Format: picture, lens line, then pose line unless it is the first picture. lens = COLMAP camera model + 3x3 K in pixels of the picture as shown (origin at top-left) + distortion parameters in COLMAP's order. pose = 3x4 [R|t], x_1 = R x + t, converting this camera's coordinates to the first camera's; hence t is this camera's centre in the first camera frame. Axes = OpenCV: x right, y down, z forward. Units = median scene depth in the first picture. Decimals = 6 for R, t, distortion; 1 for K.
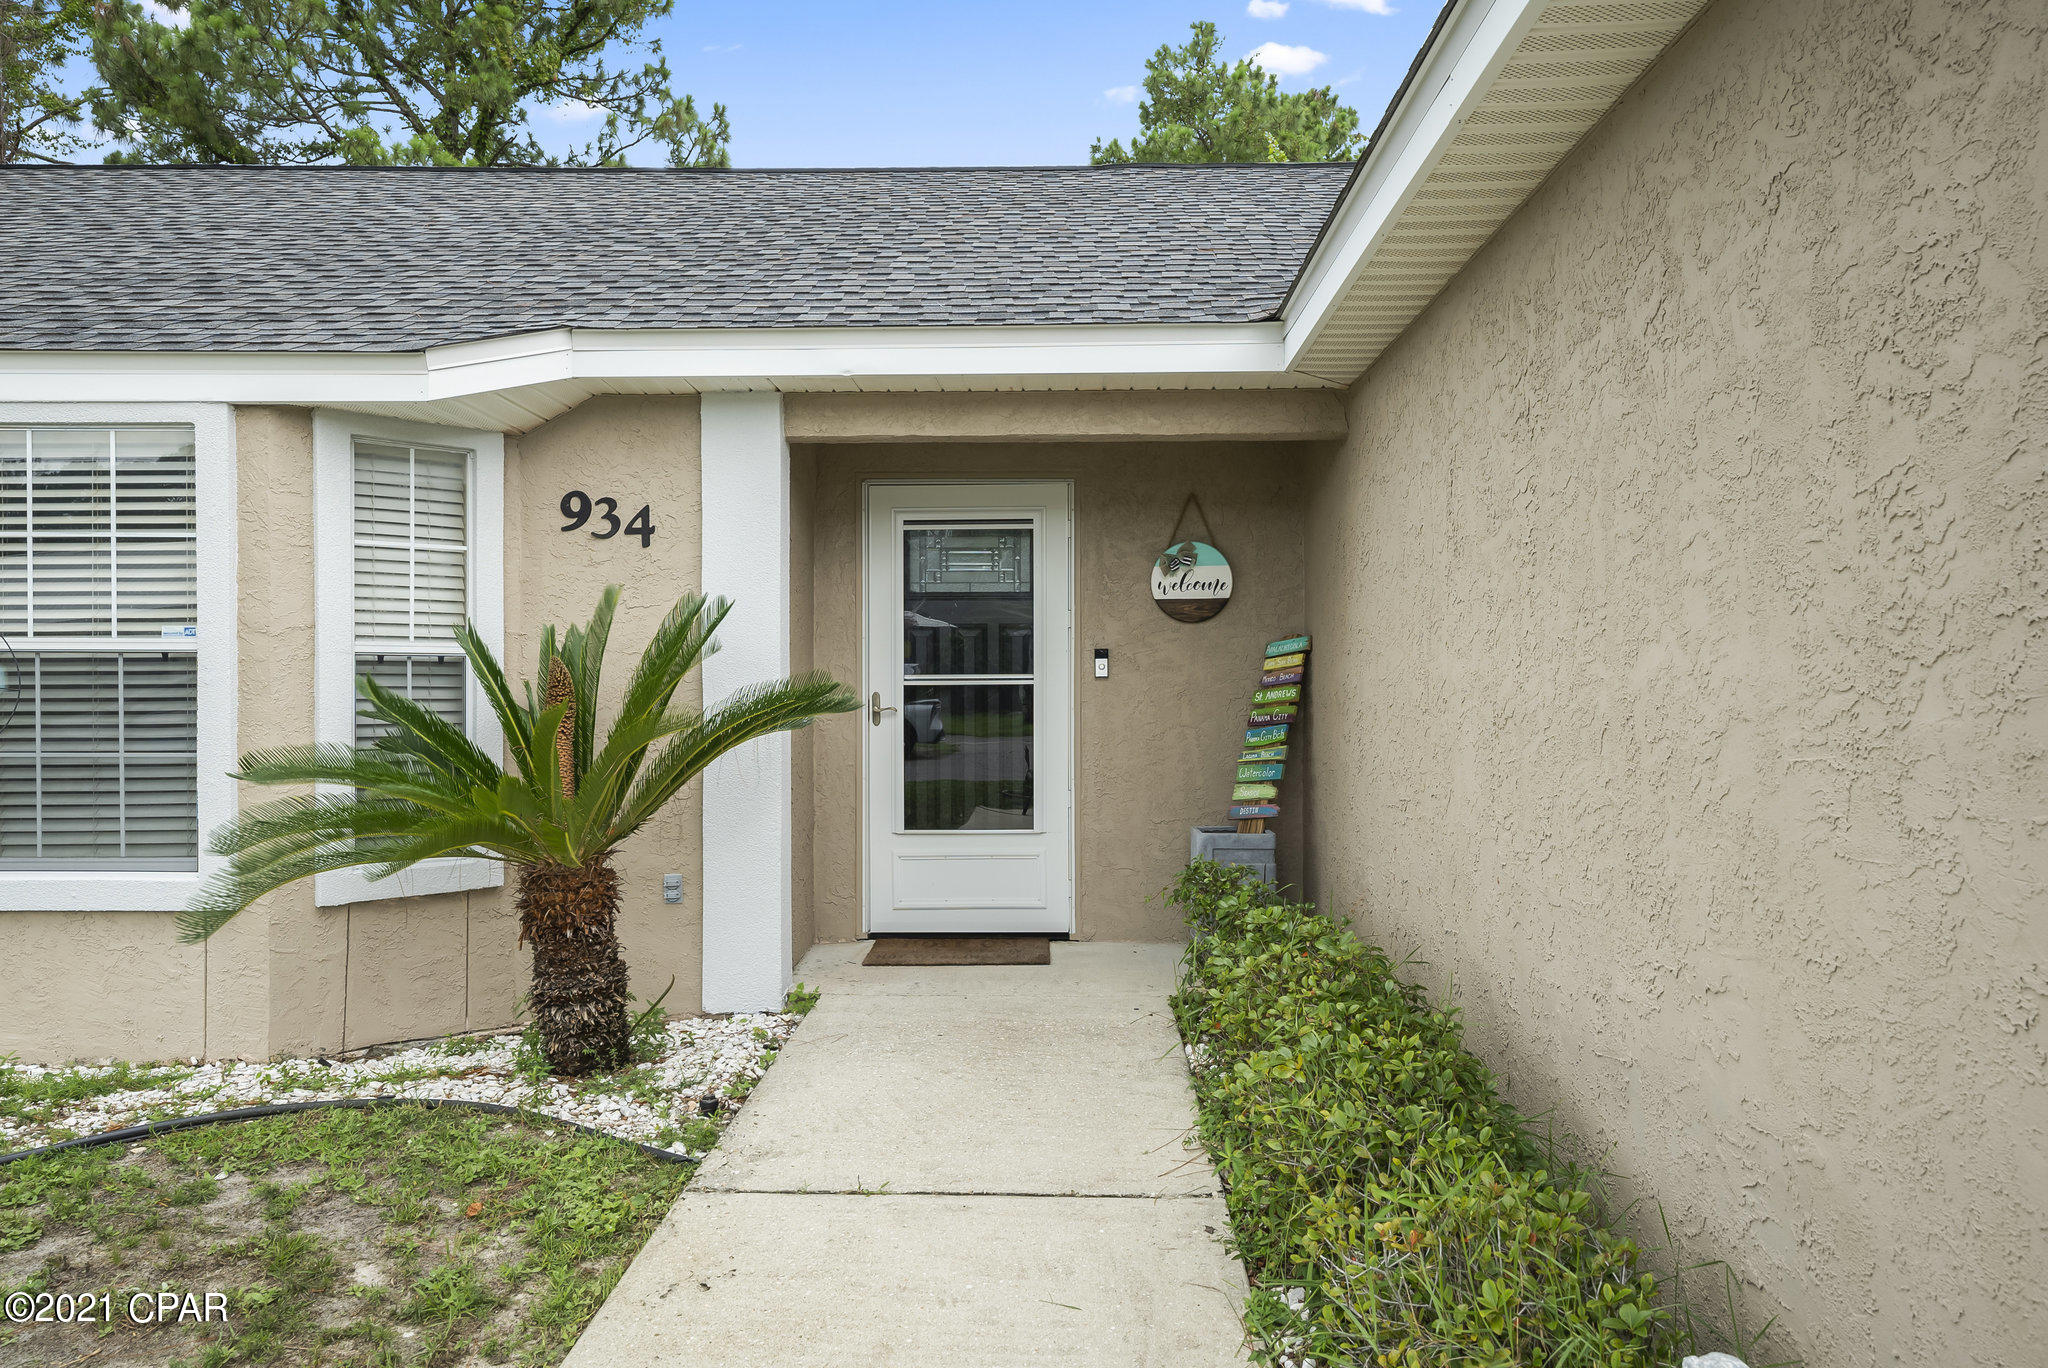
lens RADIAL K [[1341.9, 0, 1025.8], [0, 1341.9, 661.6], [0, 0, 1]] dist [0.028656, 0.000185]
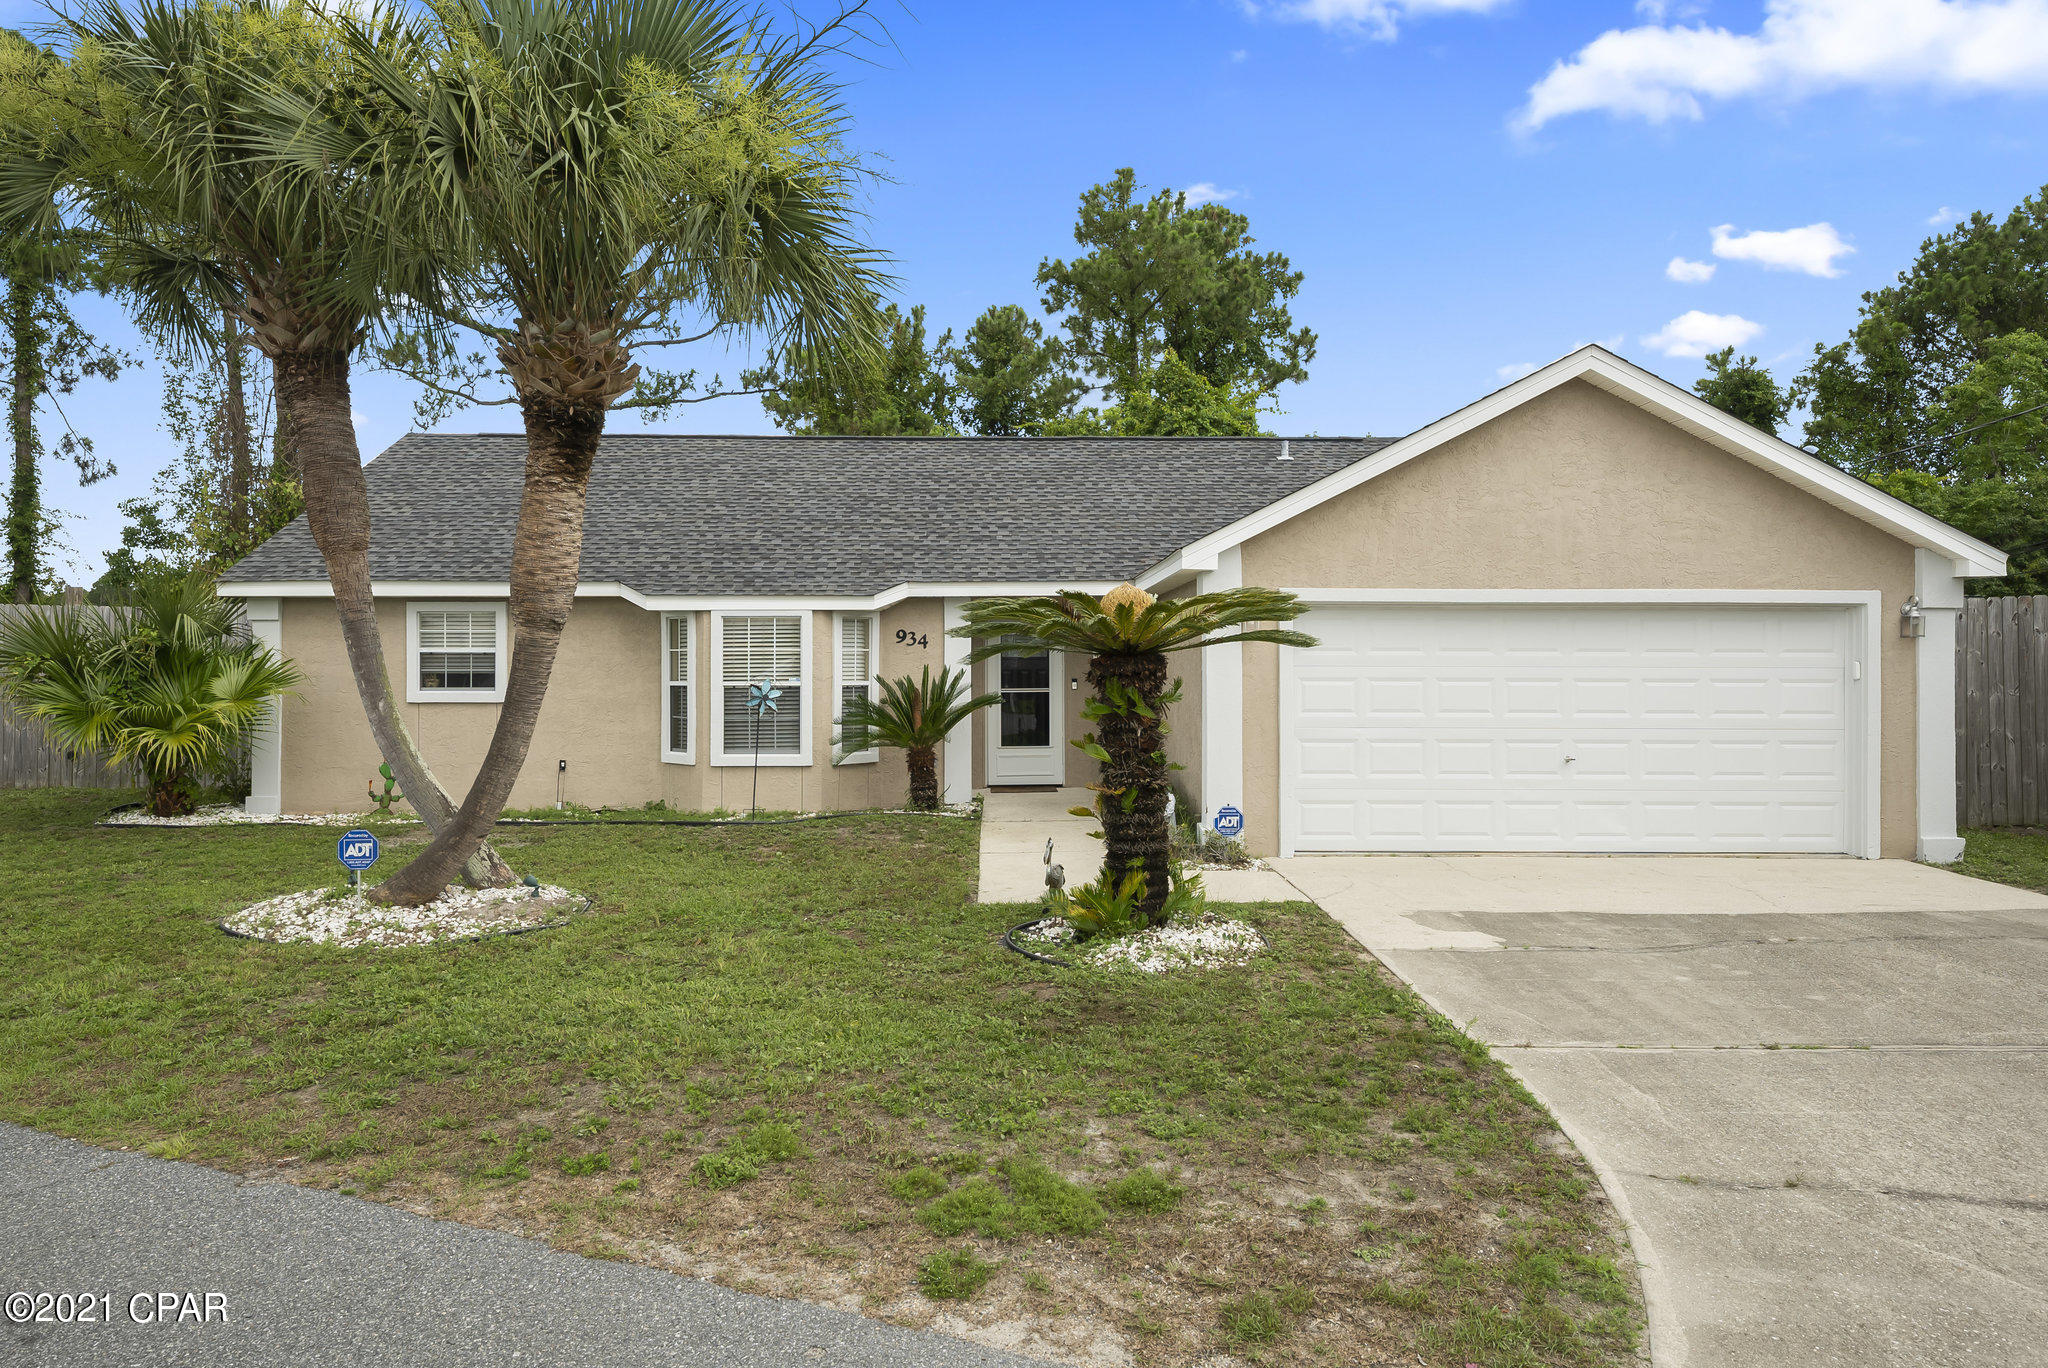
lens RADIAL K [[1341.9, 0, 1025.8], [0, 1341.9, 661.6], [0, 0, 1]] dist [0.028656, 0.000185]
pose [[0.998589, -0.000432, 0.053099, -0.192334], [-0.000506, 0.999844, 0.017661, -0.096464], [-0.053099, -0.017663, 0.998433, -1.749471]]
